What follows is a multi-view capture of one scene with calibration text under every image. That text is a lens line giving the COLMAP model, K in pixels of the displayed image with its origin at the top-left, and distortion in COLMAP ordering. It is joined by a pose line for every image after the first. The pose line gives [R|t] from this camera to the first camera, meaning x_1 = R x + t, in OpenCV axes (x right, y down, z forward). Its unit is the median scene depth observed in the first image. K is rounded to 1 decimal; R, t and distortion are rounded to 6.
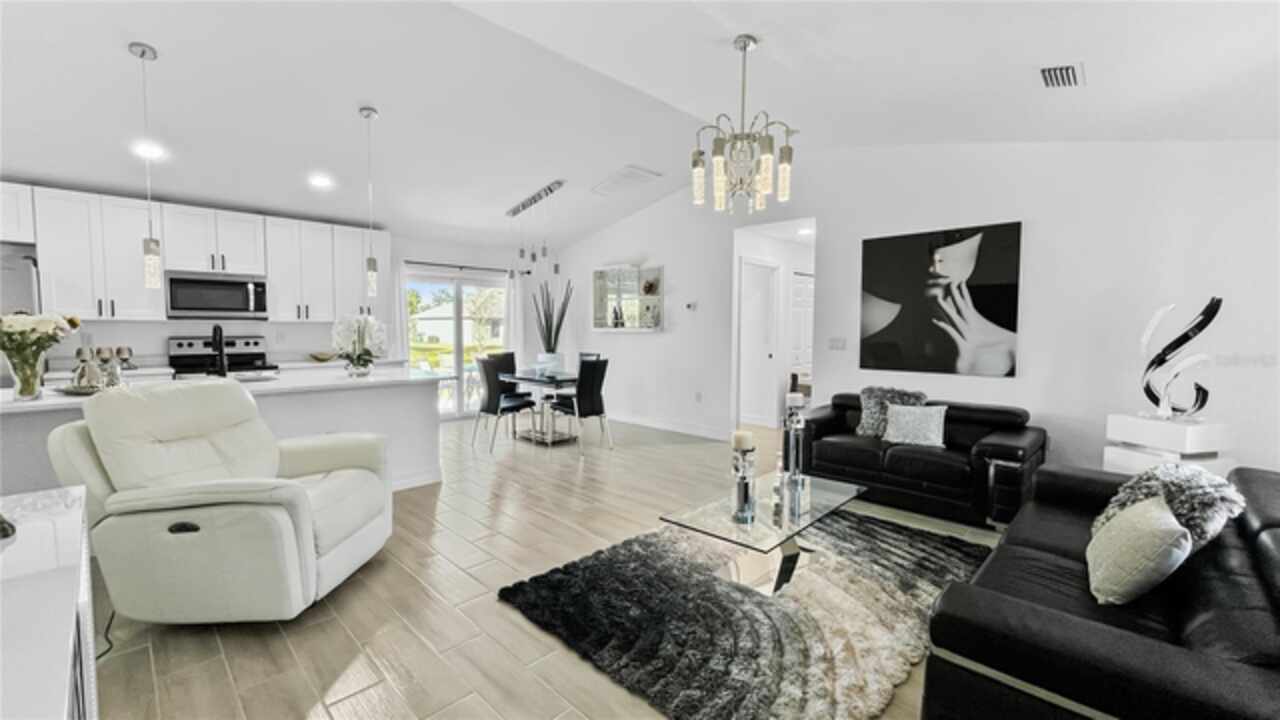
lens RADIAL K [[524.3, 0, 634.1], [0, 524.3, 352.4], [0, 0, 1]] dist [-0.000988, 0.000158]
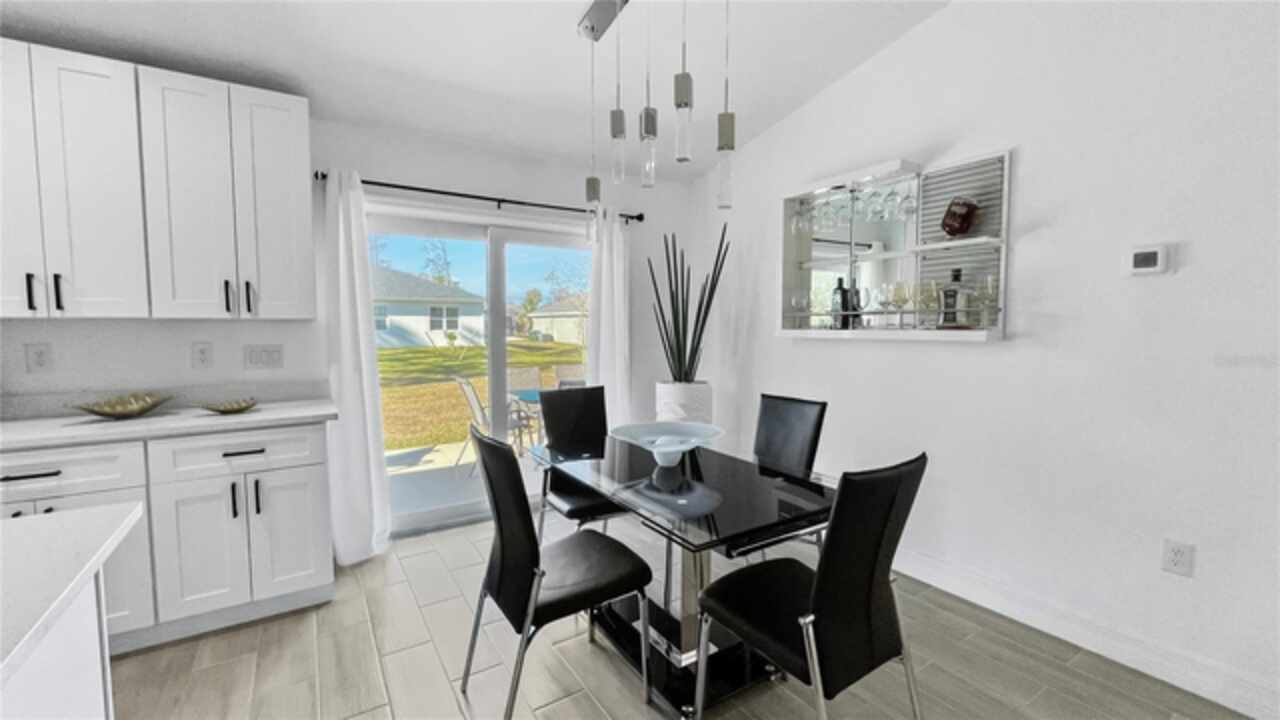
lens RADIAL K [[524.3, 0, 634.4], [0, 524.3, 354.2], [0, 0, 1]] dist [-0.000988, 0.000158]
pose [[0.976300, 0.009411, -0.216217, -0.106313], [-0.007567, 0.999928, 0.009354, -0.029375], [0.216290, -0.007496, 0.976300, 0.560694]]
